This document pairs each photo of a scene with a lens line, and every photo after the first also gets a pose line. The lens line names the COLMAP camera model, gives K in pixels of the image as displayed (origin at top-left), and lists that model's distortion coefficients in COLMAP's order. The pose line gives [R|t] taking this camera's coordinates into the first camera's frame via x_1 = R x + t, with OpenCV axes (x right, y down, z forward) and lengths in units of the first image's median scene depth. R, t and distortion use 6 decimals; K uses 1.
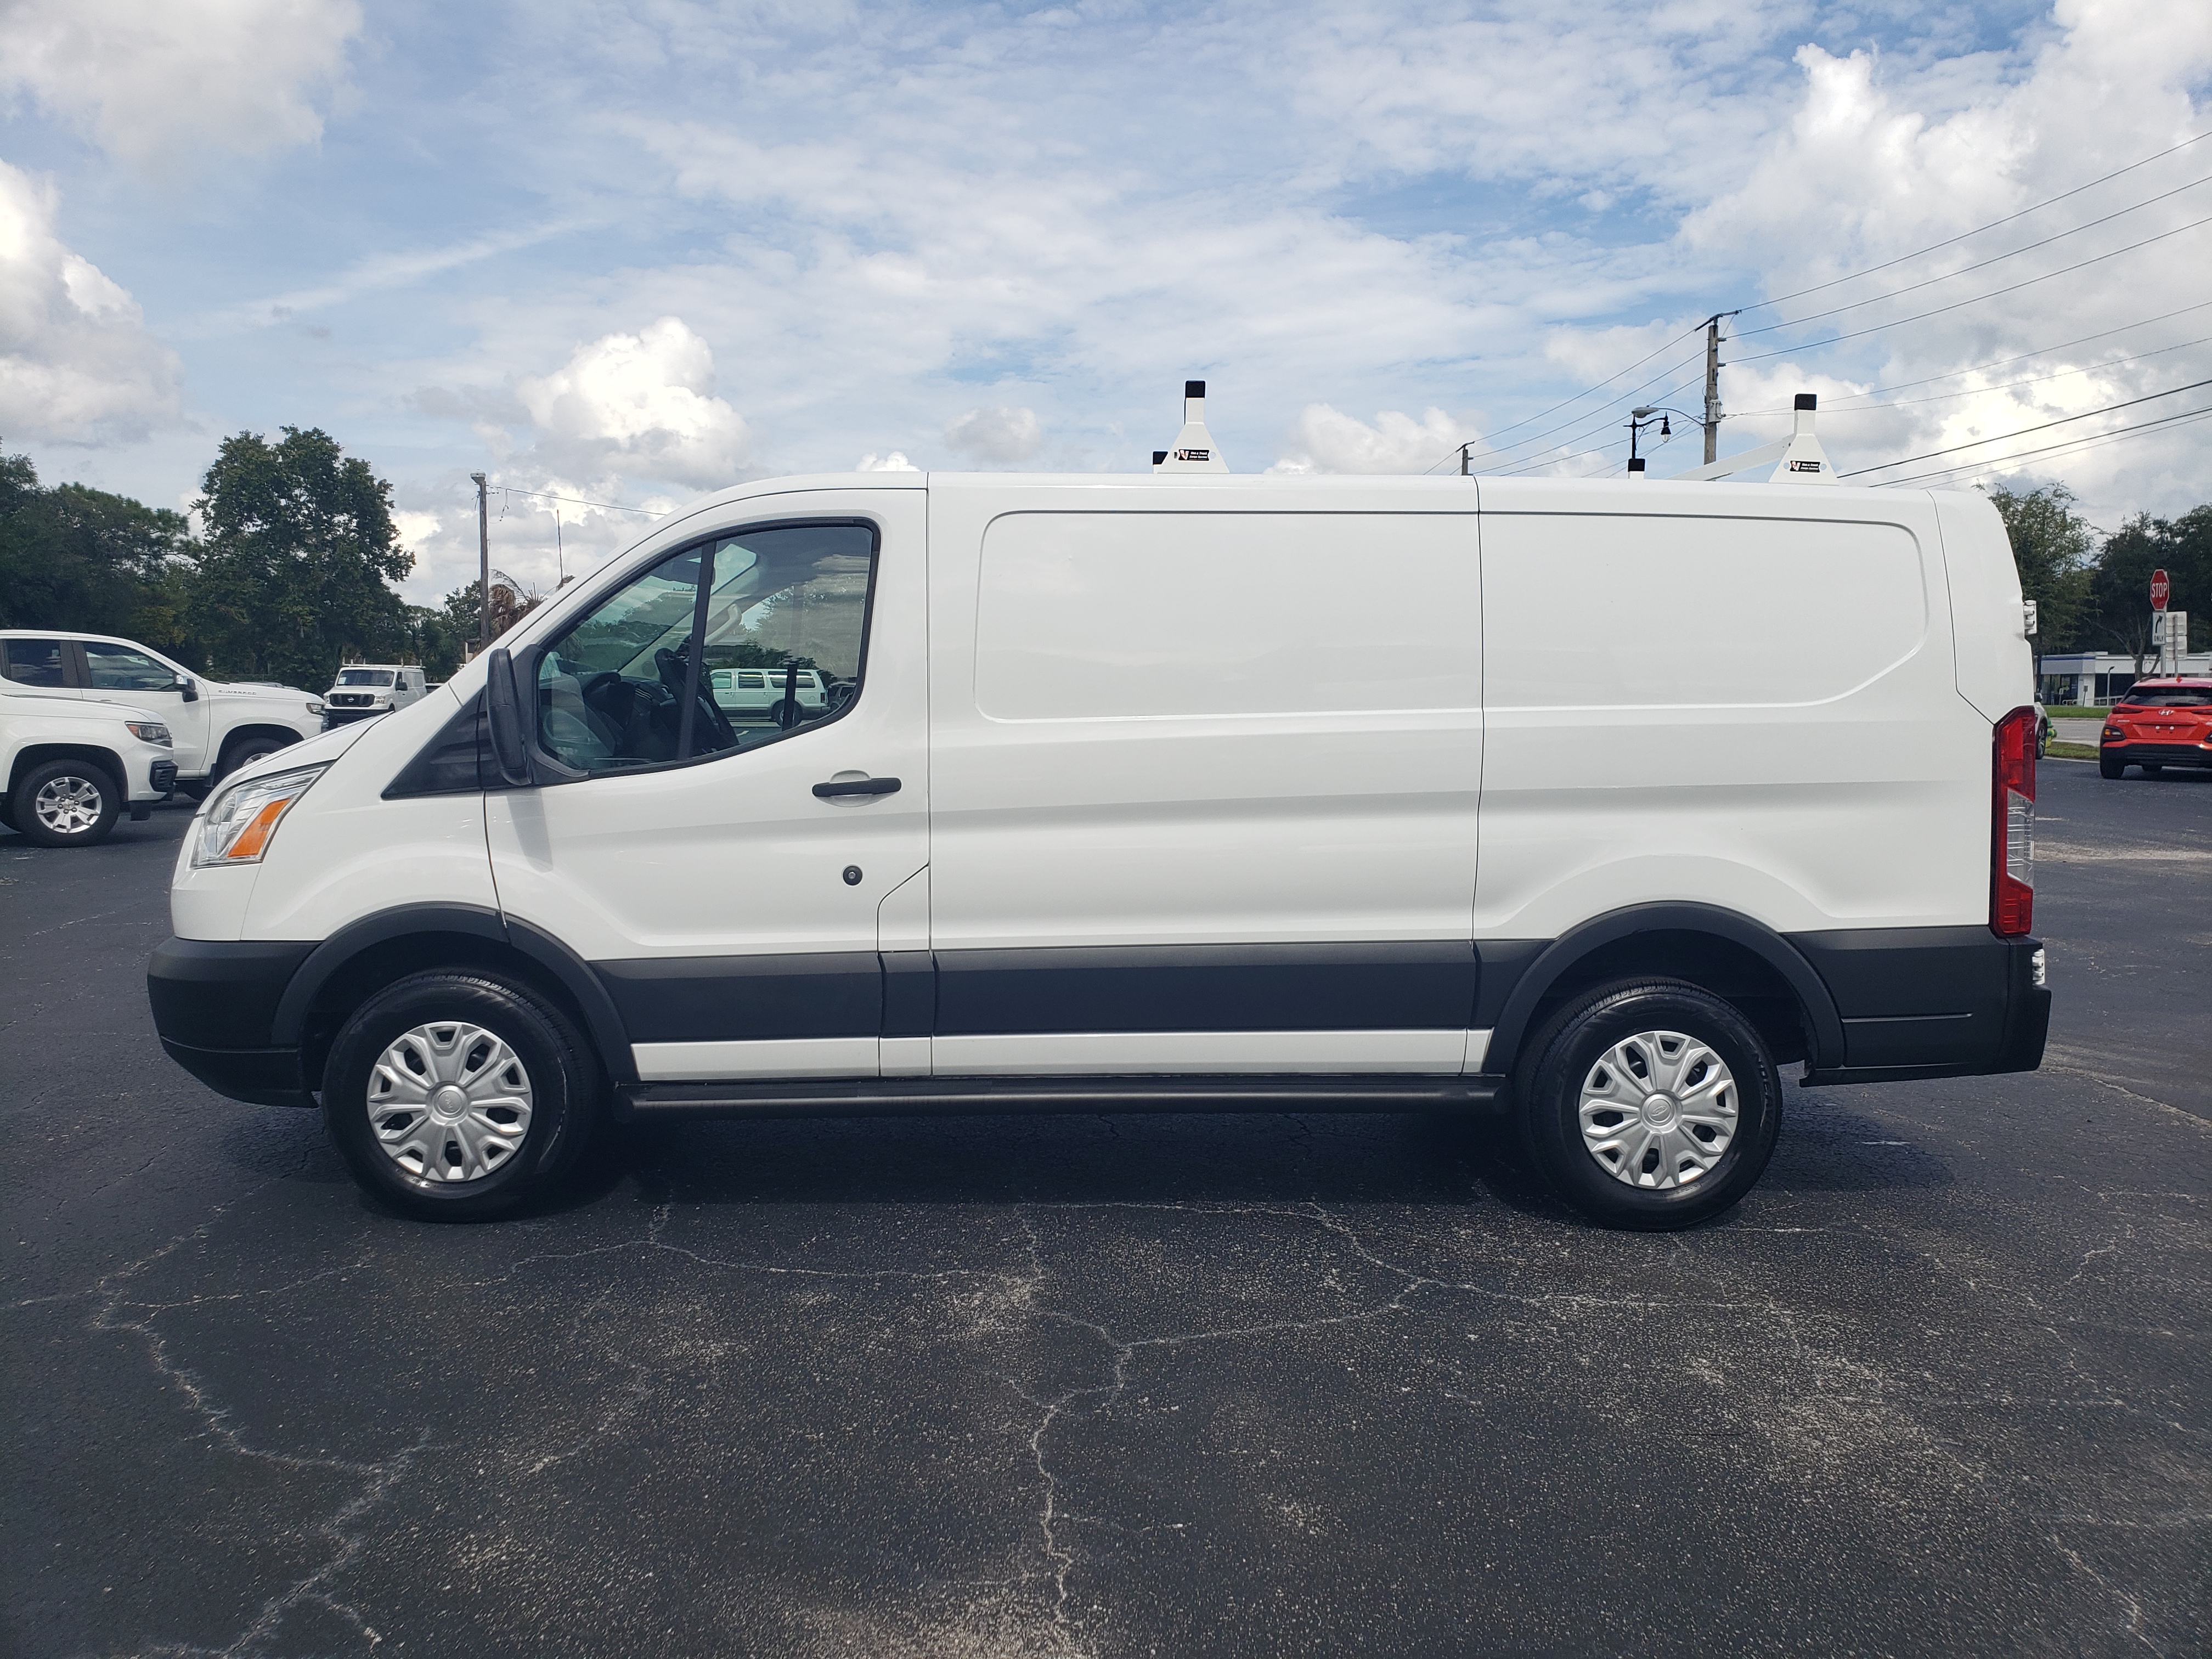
lens RADIAL K [[1723.3, 0, 1100.7], [0, 1723.3, 836.3], [0, 0, 1]] dist [0.017059, -0.007637]
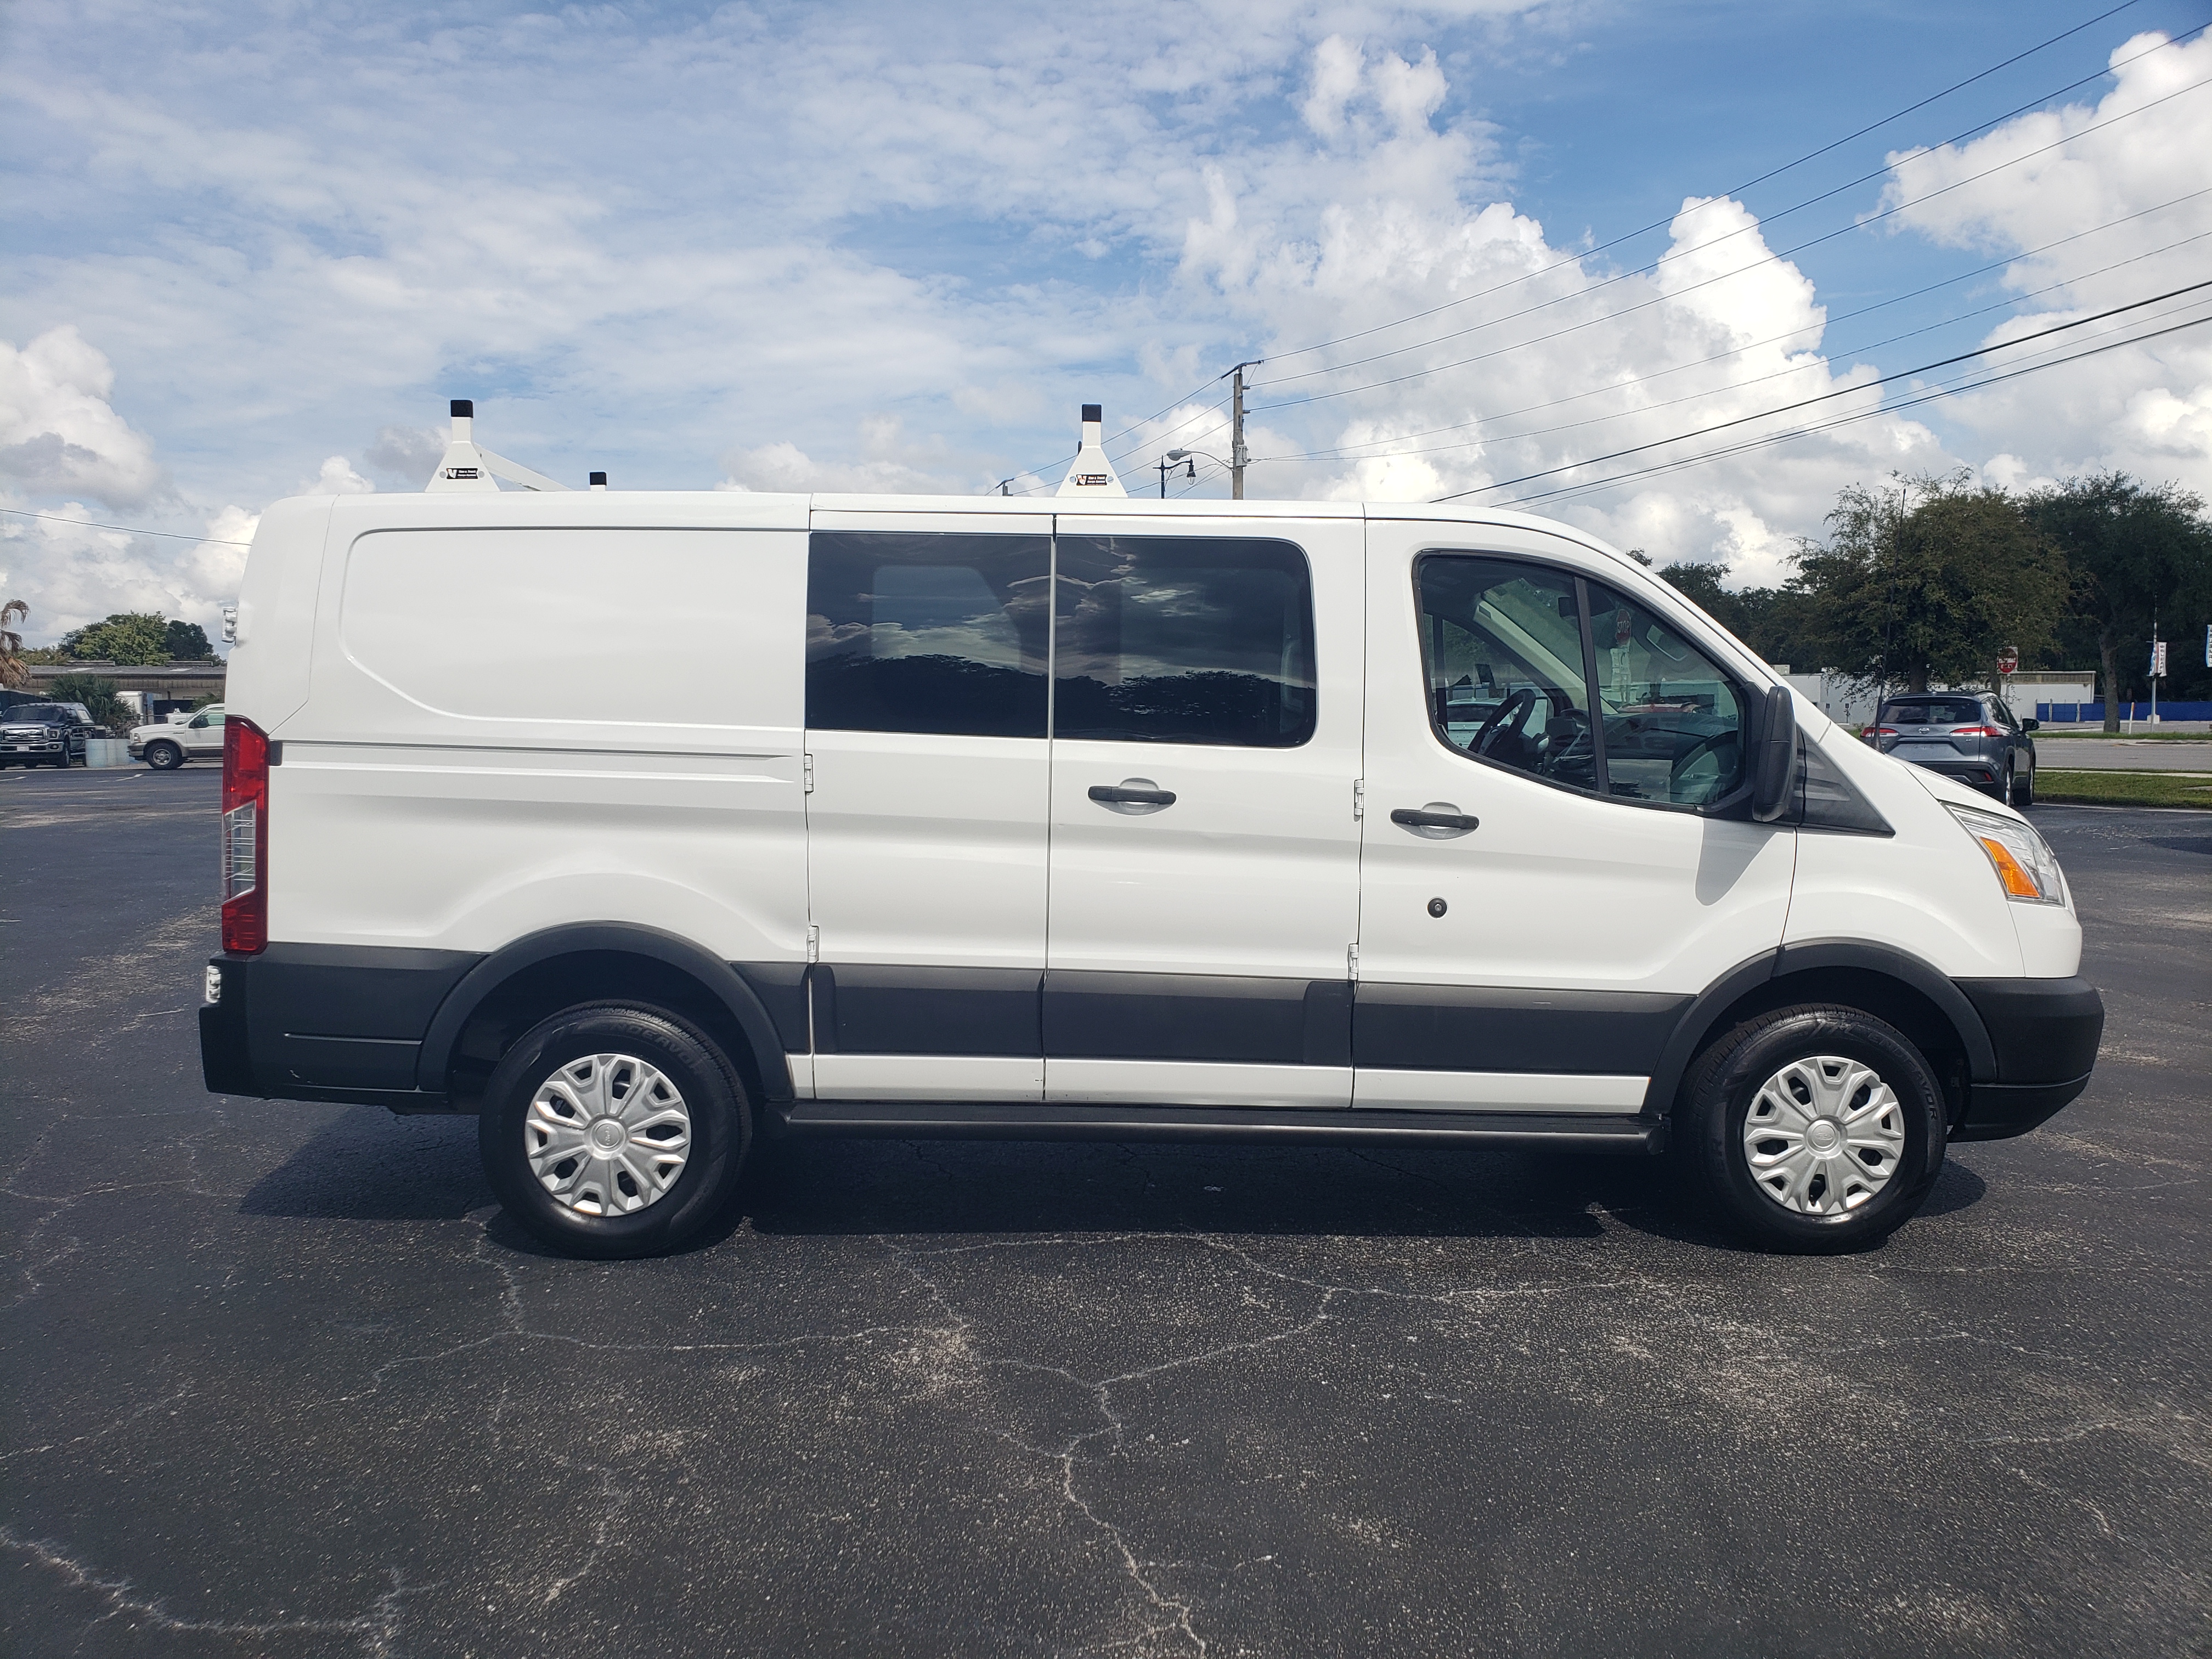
lens RADIAL K [[1723.3, 0, 1083.8], [0, 1723.3, 866.7], [0, 0, 1]] dist [0.017059, -0.007637]
pose [[0.964188, -0.033849, 0.263050, -0.200710], [0.033847, 0.999417, 0.004540, -0.002072], [-0.263050, 0.004526, 0.964771, 0.049402]]
